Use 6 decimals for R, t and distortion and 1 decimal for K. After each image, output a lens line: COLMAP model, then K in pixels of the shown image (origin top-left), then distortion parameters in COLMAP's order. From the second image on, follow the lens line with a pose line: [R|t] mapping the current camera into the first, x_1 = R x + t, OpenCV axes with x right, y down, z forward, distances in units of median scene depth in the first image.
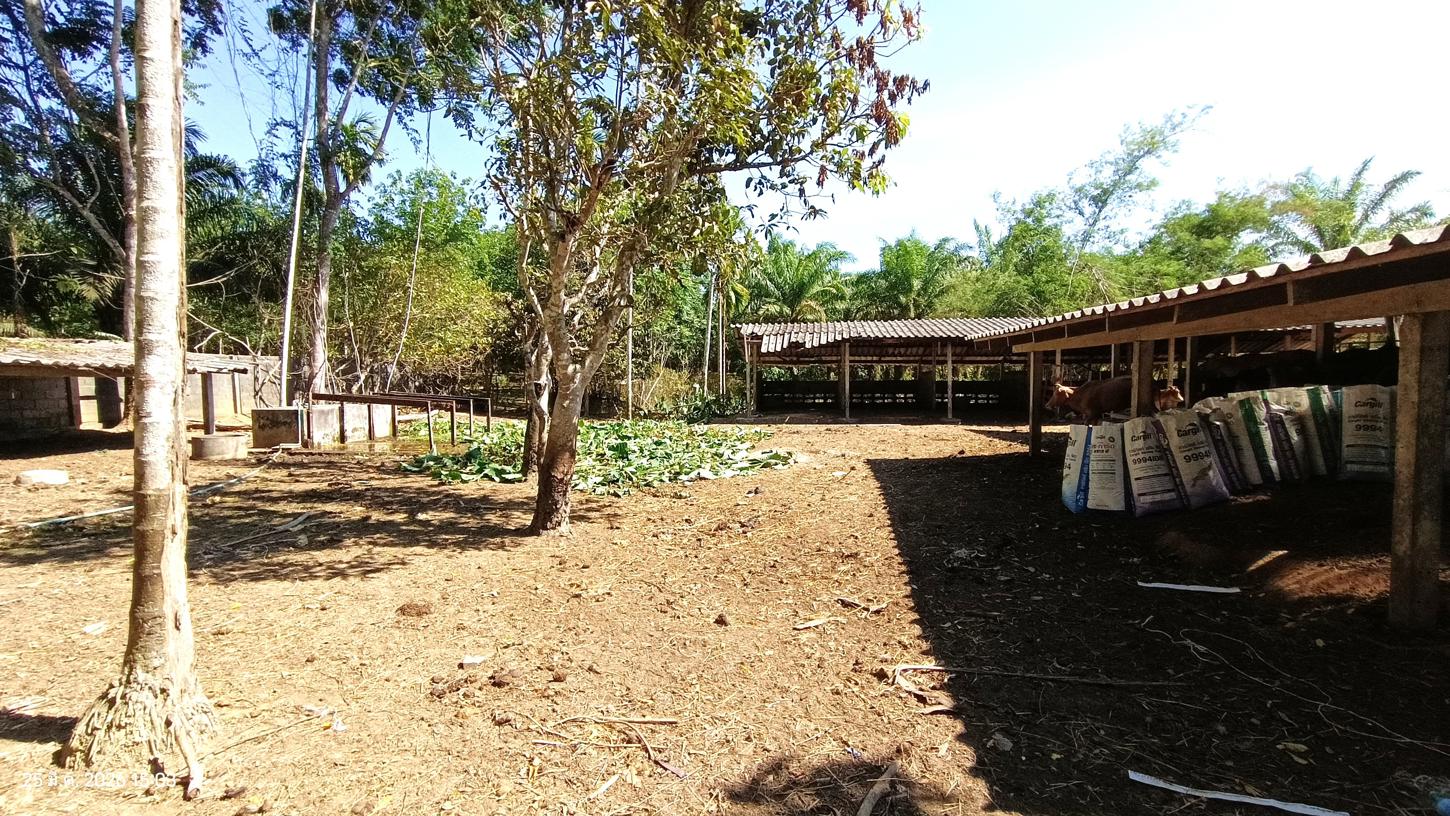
lens RADIAL K [[662.0, 0, 725.0], [0, 662.0, 408.0], [0, 0, 1]] dist [-0.029056, 0.019243]
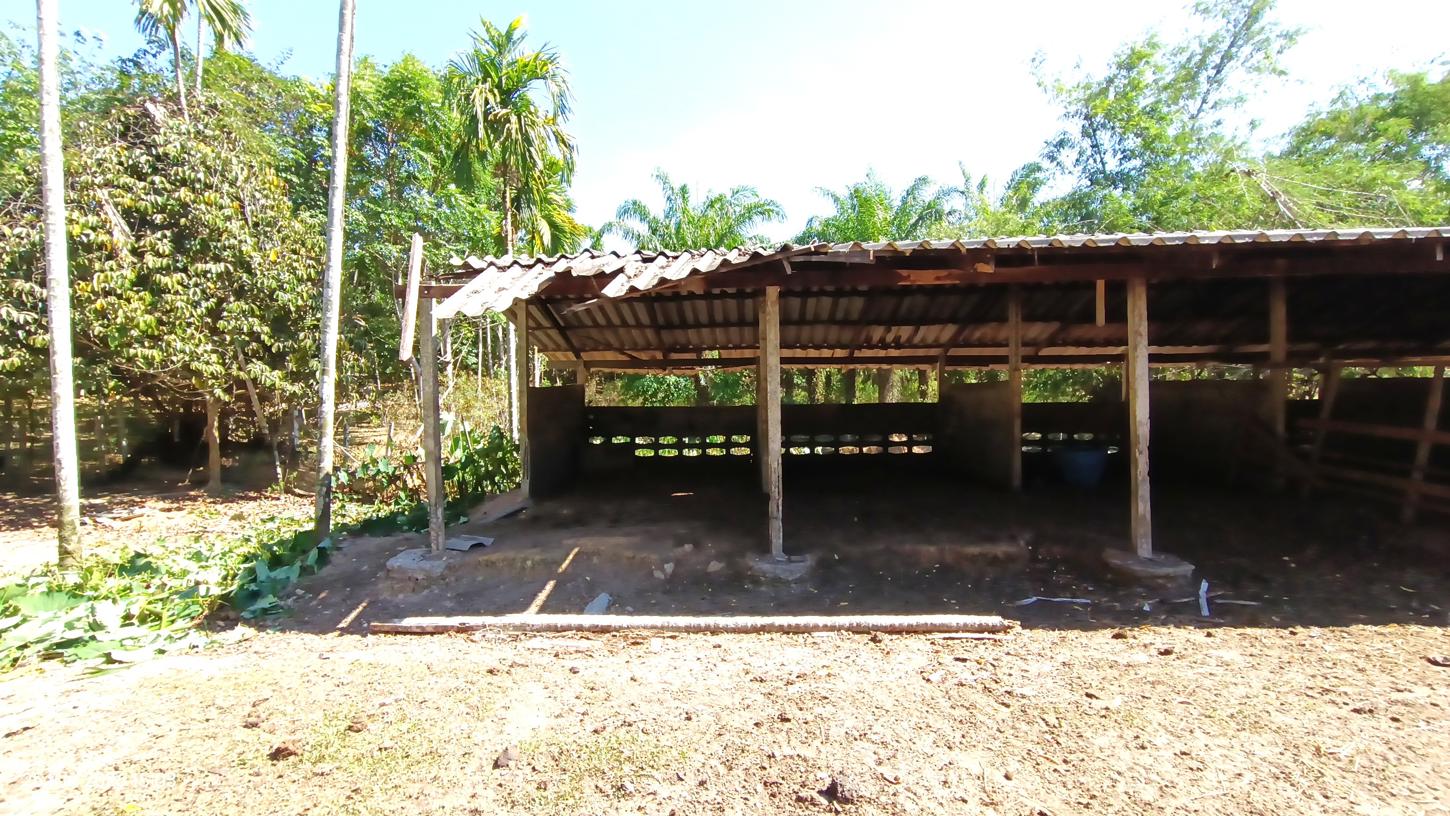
lens RADIAL K [[662.0, 0, 725.0], [0, 662.0, 408.0], [0, 0, 1]] dist [-0.029056, 0.019243]
pose [[0.995055, -0.013911, 0.098343, 0.092382], [0.015048, 0.999828, -0.010827, -0.029800], [-0.098176, 0.012254, 0.995094, 0.488435]]
